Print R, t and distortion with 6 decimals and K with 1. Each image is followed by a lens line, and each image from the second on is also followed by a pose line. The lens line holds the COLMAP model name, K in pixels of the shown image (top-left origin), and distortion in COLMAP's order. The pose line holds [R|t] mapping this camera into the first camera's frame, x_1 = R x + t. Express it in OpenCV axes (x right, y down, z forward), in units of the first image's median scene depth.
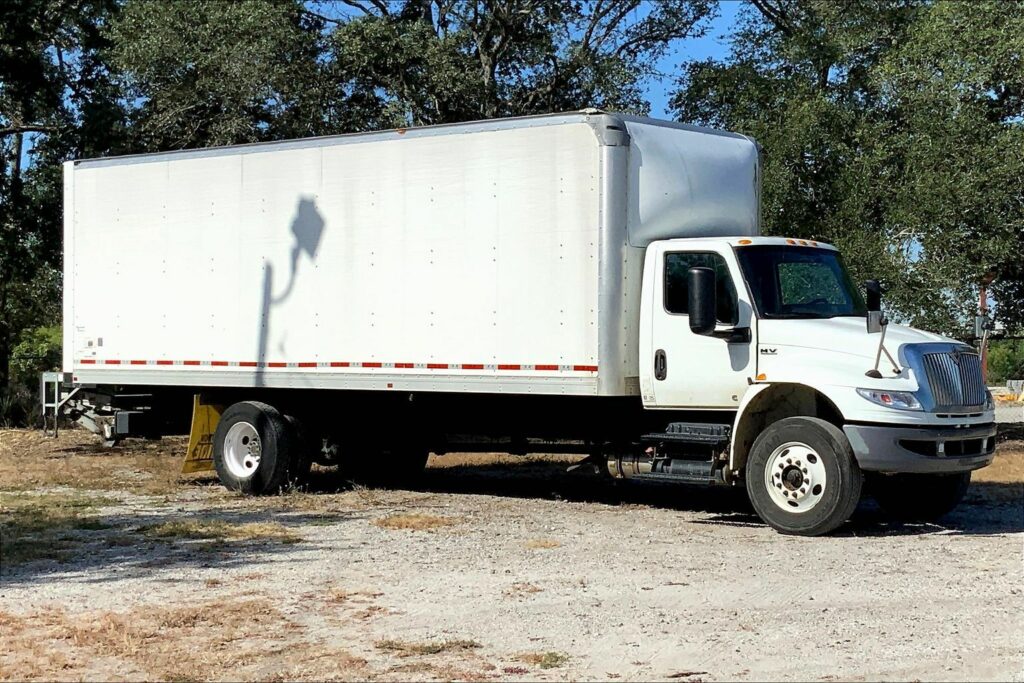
lens RADIAL K [[1468.3, 0, 511.9], [0, 1468.3, 341.9], [0, 0, 1]] dist [-0.002123, 0.000000]
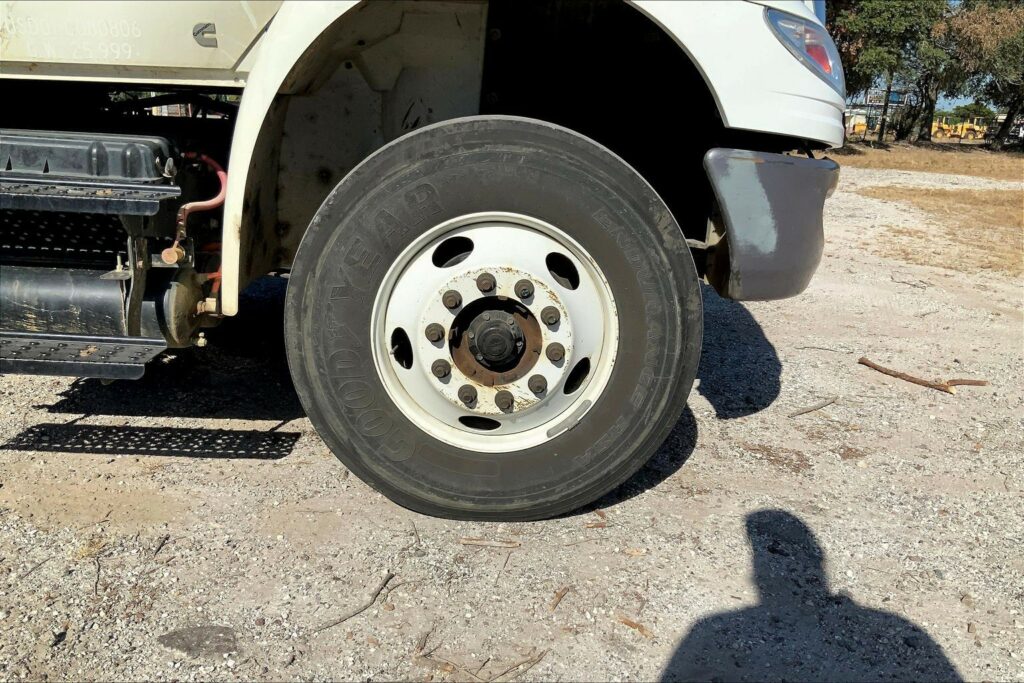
lens RADIAL K [[860.4, 0, 511.1], [0, 860.4, 340.8], [0, 0, 1]] dist [-0.004818, -0.001012]
pose [[0.715932, -0.146134, 0.682705, 0.081718], [-0.060745, 0.961103, 0.269427, 0.048251], [-0.695522, -0.234362, 0.679208, 0.885070]]
